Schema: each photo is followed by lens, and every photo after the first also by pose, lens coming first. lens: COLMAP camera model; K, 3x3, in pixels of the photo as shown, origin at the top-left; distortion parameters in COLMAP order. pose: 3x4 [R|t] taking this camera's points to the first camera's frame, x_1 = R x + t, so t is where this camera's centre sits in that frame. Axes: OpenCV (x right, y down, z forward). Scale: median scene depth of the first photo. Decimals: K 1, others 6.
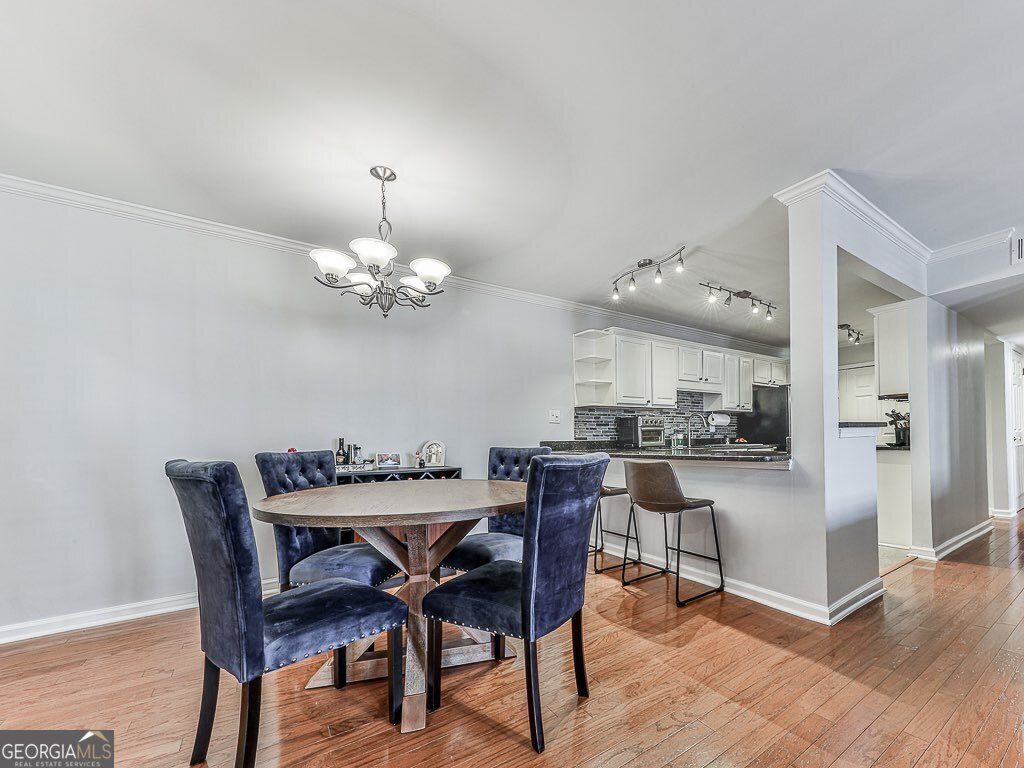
lens RADIAL K [[411.7, 0, 560.9], [0, 411.7, 440.2], [0, 0, 1]] dist [0.015710, -0.003128]
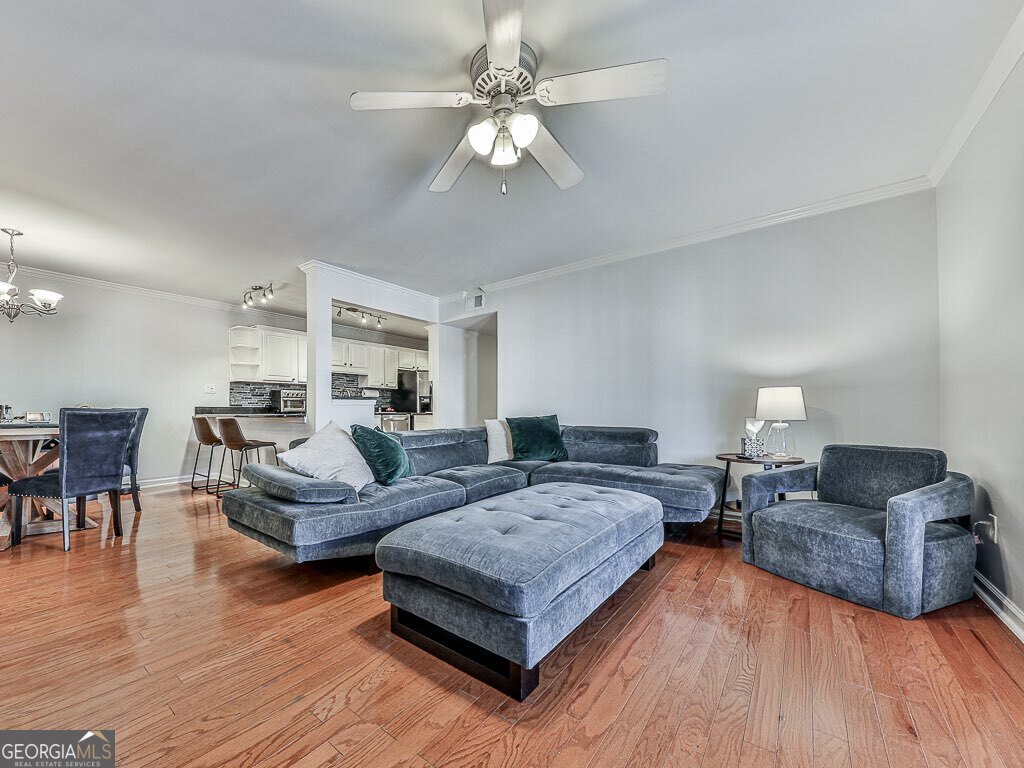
lens RADIAL K [[411.7, 0, 457.0], [0, 411.7, 411.4], [0, 0, 1]] dist [0.015710, -0.003128]
pose [[0.967473, 0.013528, 0.252611, 0.441520], [-0.012733, 0.999908, -0.004782, 0.014001], [-0.252653, 0.001410, 0.967556, -0.525611]]
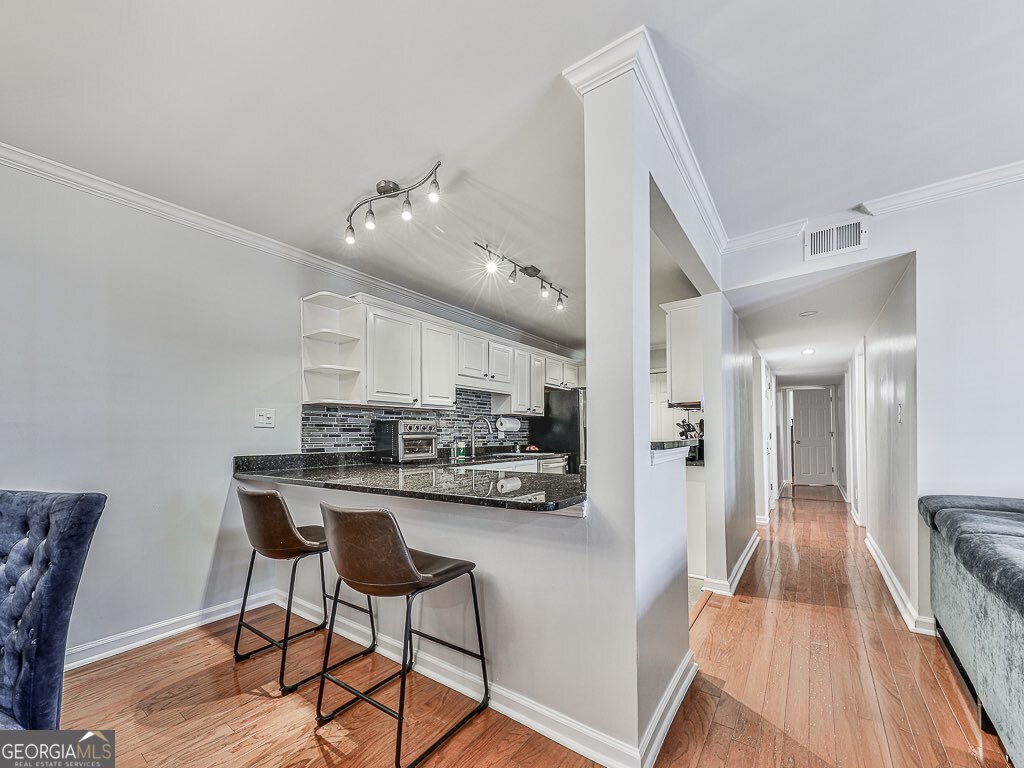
lens RADIAL K [[411.7, 0, 503.1], [0, 411.7, 434.9], [0, 0, 1]] dist [0.015710, -0.003128]
pose [[0.948988, 0.010244, 0.315146, 0.143747], [-0.007174, 0.999915, -0.010901, -0.026593], [-0.315230, 0.008084, 0.948981, 0.266730]]
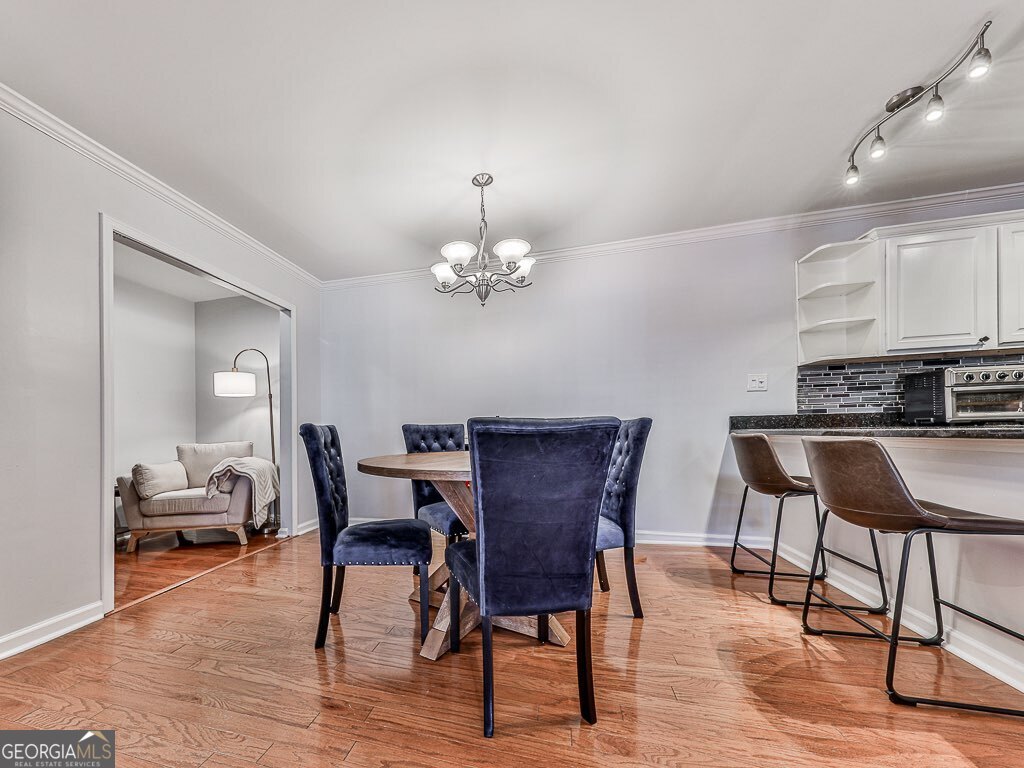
lens RADIAL K [[398.7, 0, 447.0], [0, 398.7, 429.9], [0, 0, 1]] dist [0.007309, -0.001237]
pose [[0.634524, 0.003696, -0.772894, 0.194262], [0.005935, 0.999936, 0.009654, 0.018843], [0.772880, -0.010713, 0.634461, 0.122559]]
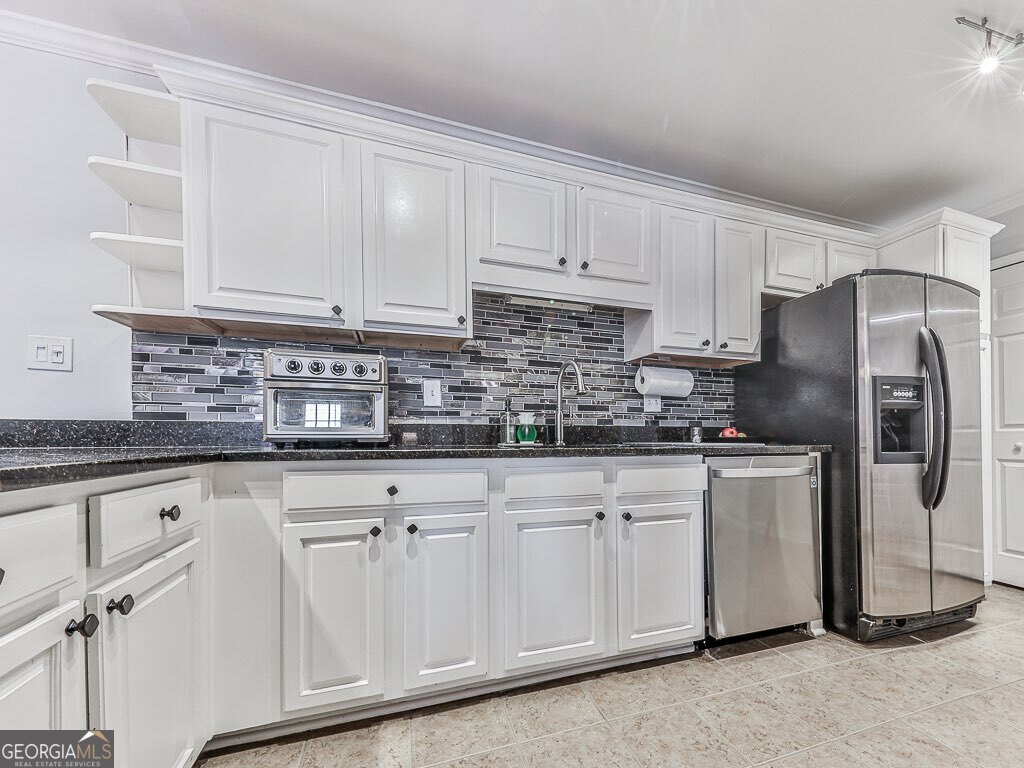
lens RADIAL K [[411.7, 0, 542.5], [0, 411.7, 433.4], [0, 0, 1]] dist [0.015710, -0.003128]
pose [[0.961566, 0.017037, -0.274044, 0.529245], [-0.019342, 0.999797, -0.005712, 0.008360], [0.273891, 0.010793, 0.961700, 0.799436]]
